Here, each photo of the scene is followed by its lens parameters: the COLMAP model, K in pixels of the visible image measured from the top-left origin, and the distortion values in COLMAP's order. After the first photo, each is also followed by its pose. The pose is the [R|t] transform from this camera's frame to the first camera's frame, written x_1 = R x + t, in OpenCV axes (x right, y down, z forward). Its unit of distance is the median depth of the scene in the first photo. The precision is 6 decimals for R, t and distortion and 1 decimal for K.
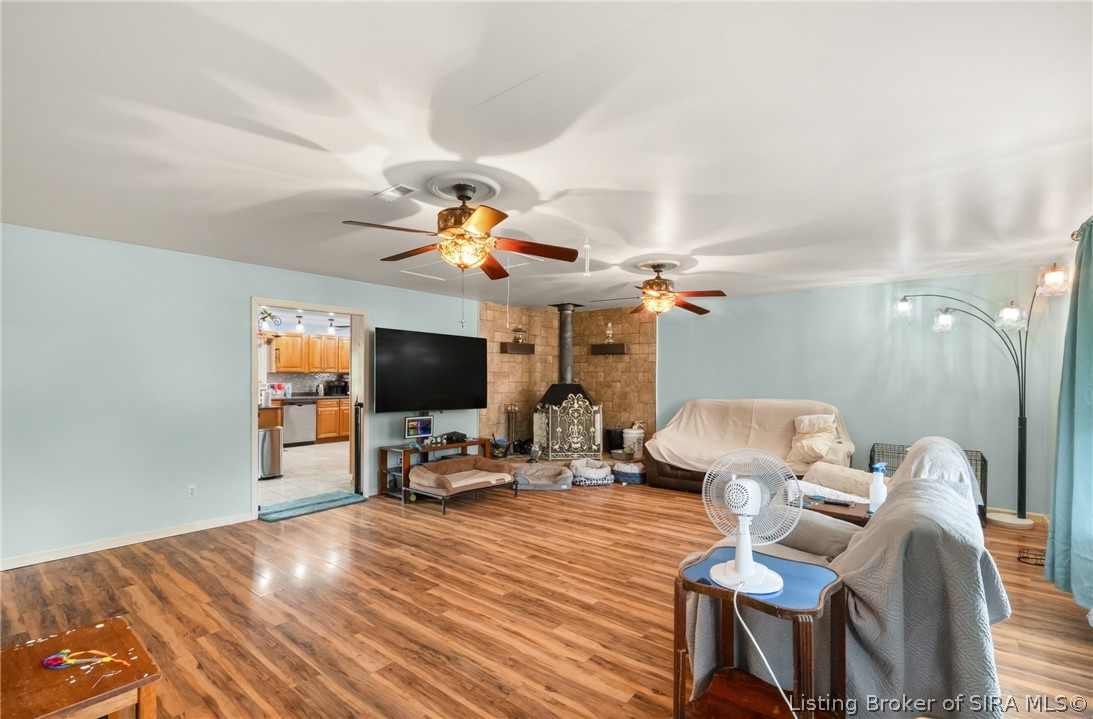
lens RADIAL K [[491.1, 0, 543.4], [0, 491.1, 375.8], [0, 0, 1]] dist [-0.000494, -0.000036]
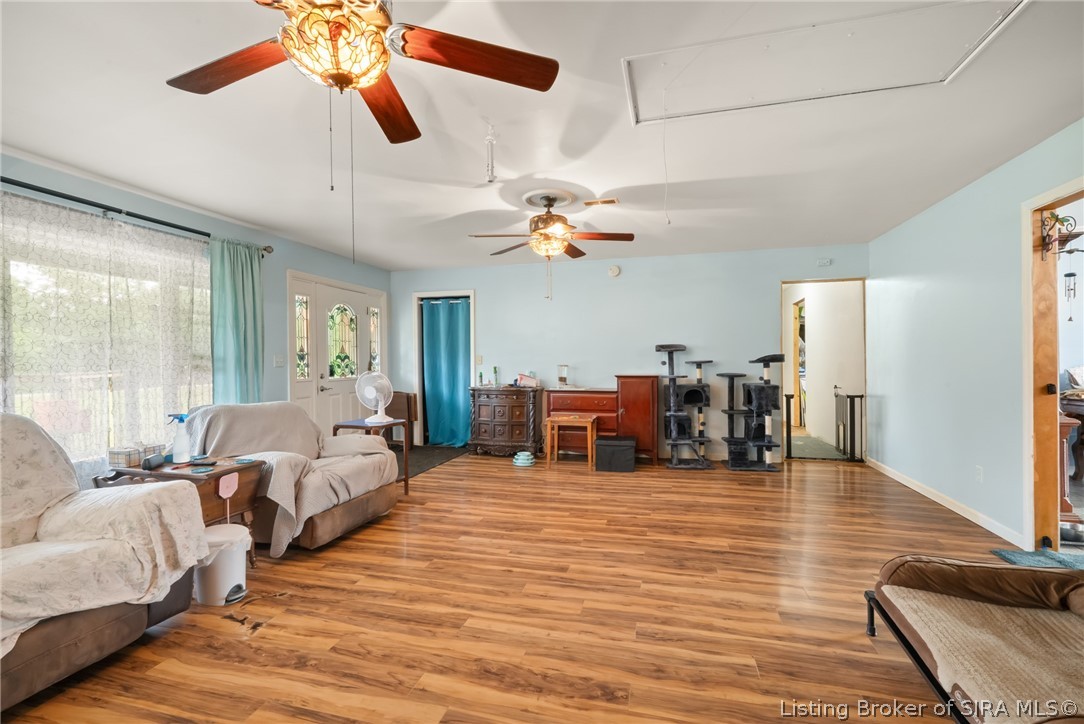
lens RADIAL K [[471.5, 0, 542.0], [0, 471.5, 362.0], [0, 0, 1]] dist [0.000077, -0.000008]
pose [[-0.910627, 0.004781, -0.413202, 0.328088], [0.005024, 0.999987, 0.000497, 0.060406], [0.413199, -0.001623, -0.910639, 1.790590]]
